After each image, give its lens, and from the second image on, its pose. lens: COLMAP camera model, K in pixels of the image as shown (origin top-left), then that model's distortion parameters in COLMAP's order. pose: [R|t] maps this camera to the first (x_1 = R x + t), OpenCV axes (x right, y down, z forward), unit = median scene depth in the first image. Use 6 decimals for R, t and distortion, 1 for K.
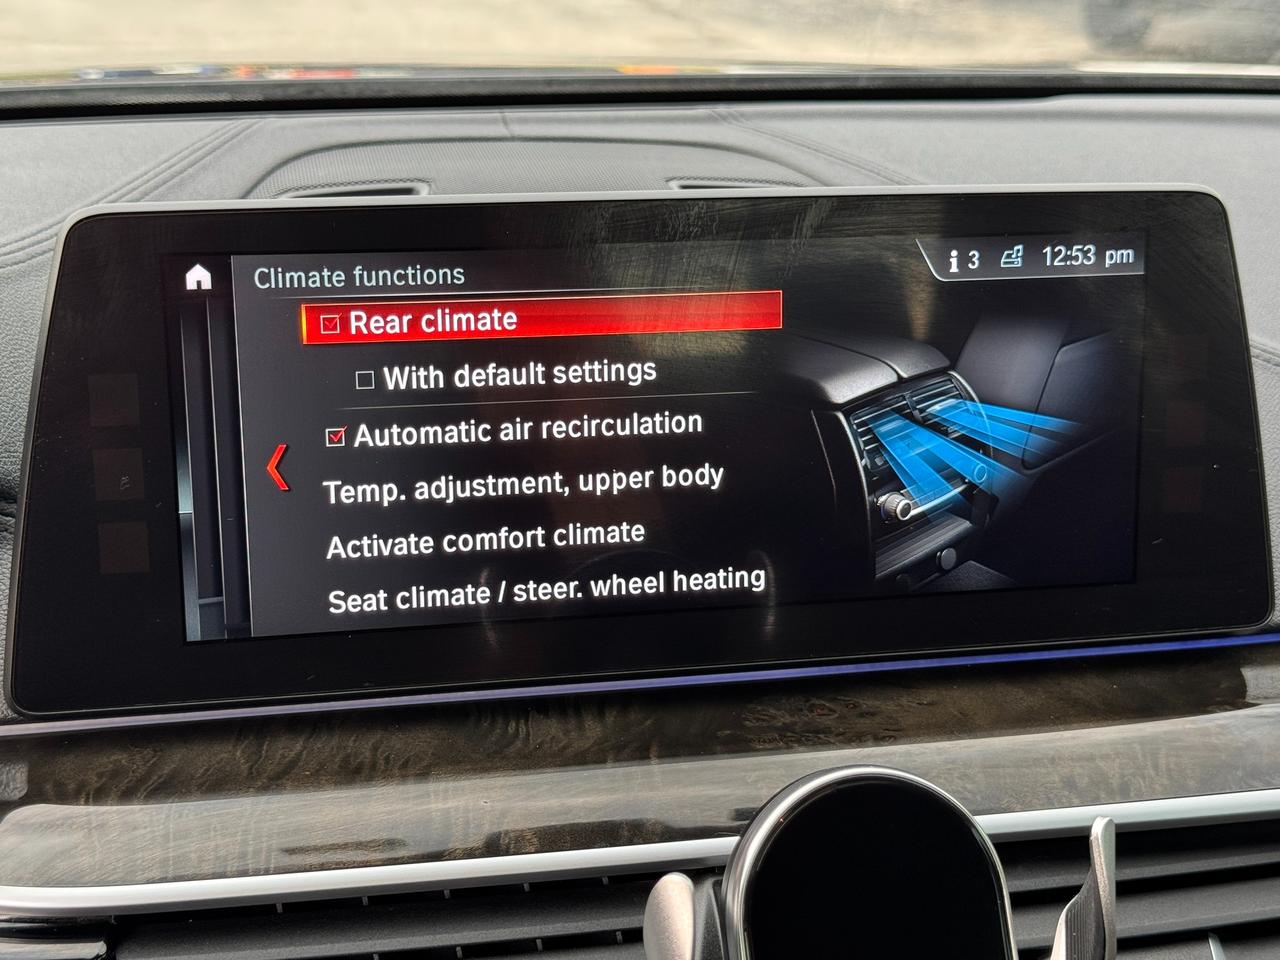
lens RADIAL K [[1893.6, 0, 644.8], [0, 1893.6, 483.9], [0, 0, 1]] dist [0.126509, 0.000000]
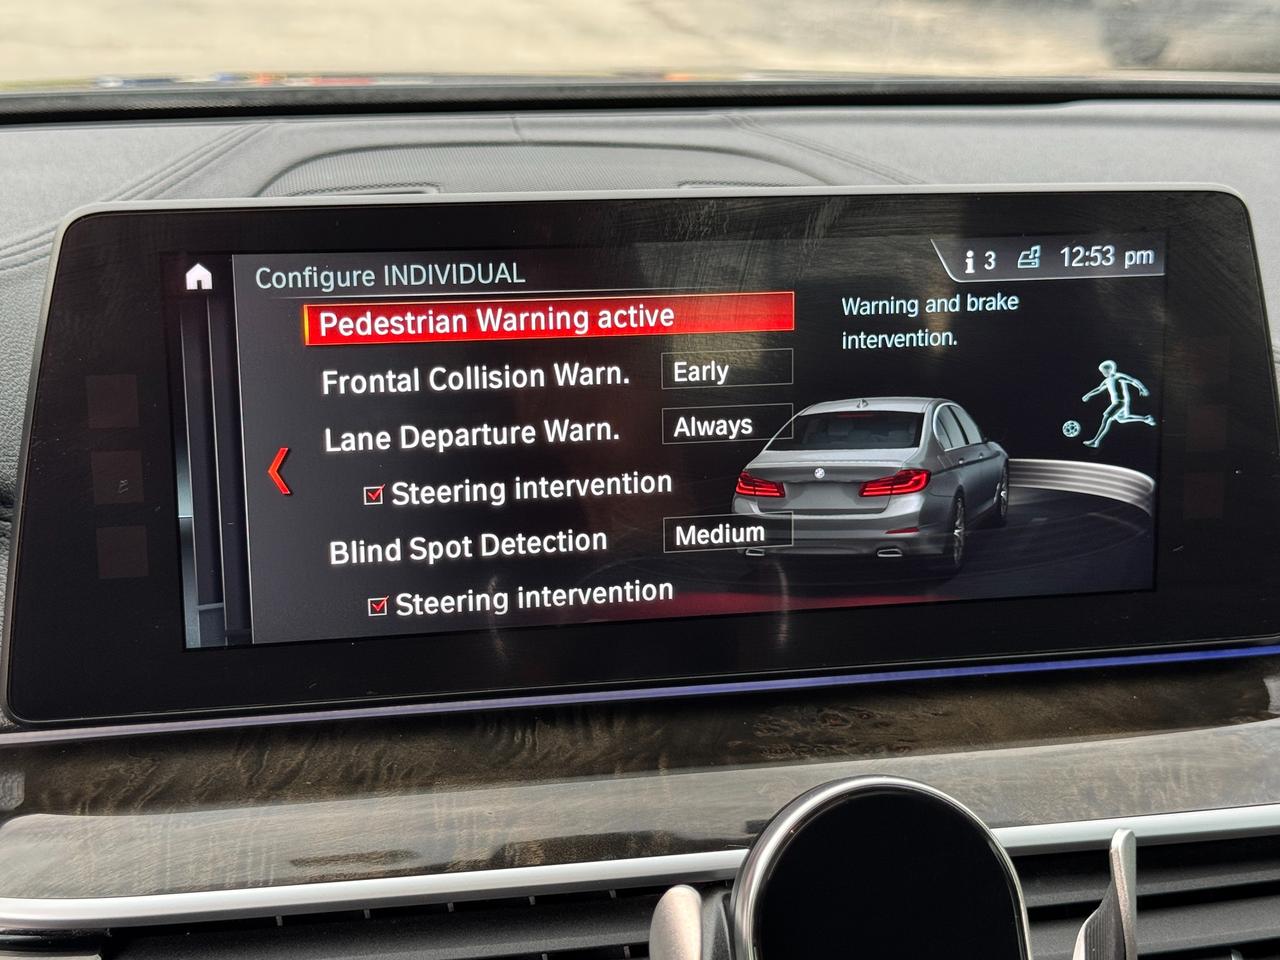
lens RADIAL K [[1893.6, 0, 647.7], [0, 1893.6, 483.7], [0, 0, 1]] dist [0.126509, 0.000000]
pose [[0.999970, 0.001089, -0.007604, 0.004206], [-0.001154, 0.999962, -0.008585, 0.005921], [0.007594, 0.008594, 0.999934, 0.019859]]
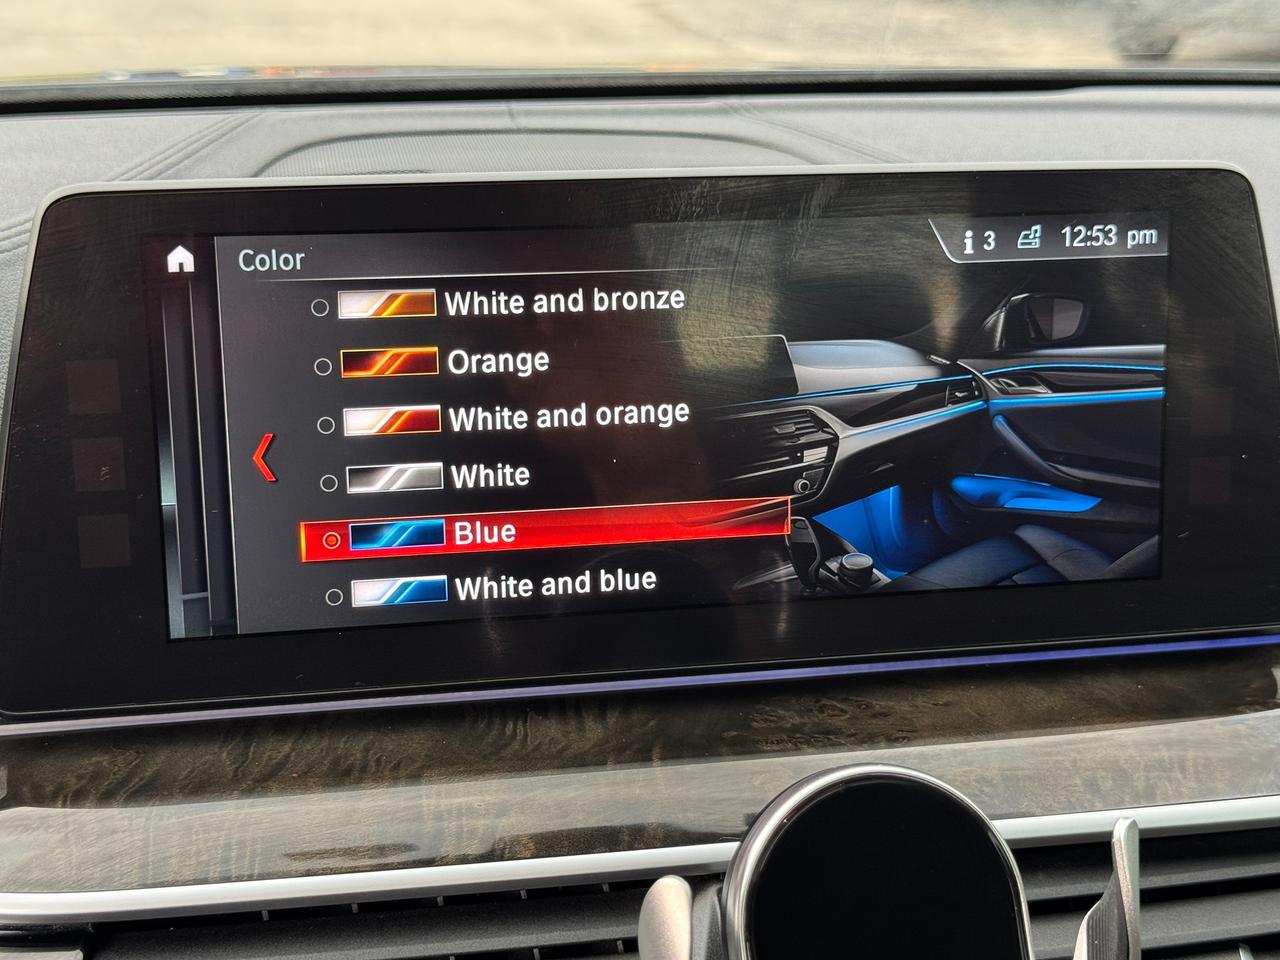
lens RADIAL K [[1893.6, 0, 642.1], [0, 1893.6, 484.4], [0, 0, 1]] dist [0.126509, 0.000000]
pose [[0.999879, -0.002742, -0.015299, 0.012321], [0.002592, 0.999948, -0.009874, 0.014451], [0.015325, 0.009833, 0.999834, 0.039079]]
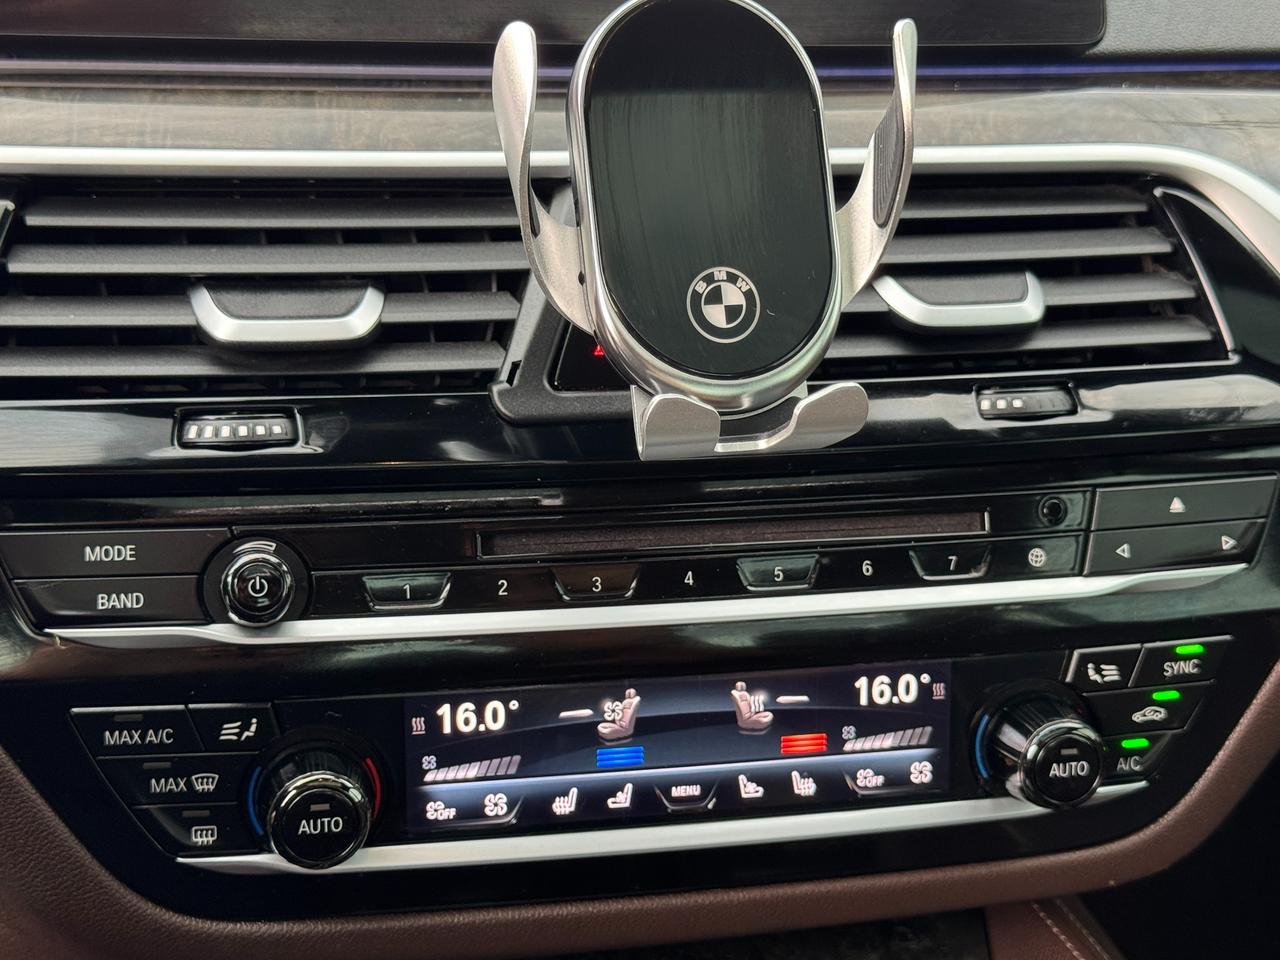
lens RADIAL K [[1950.4, 0, 638.6], [0, 1950.4, 487.7], [0, 0, 1]] dist [0.145521, 0.000000]
pose [[0.999840, 0.010338, 0.014579, 0.054780], [-0.010370, 0.999944, 0.002151, 0.355820], [-0.014556, -0.002302, 0.999891, -0.124084]]
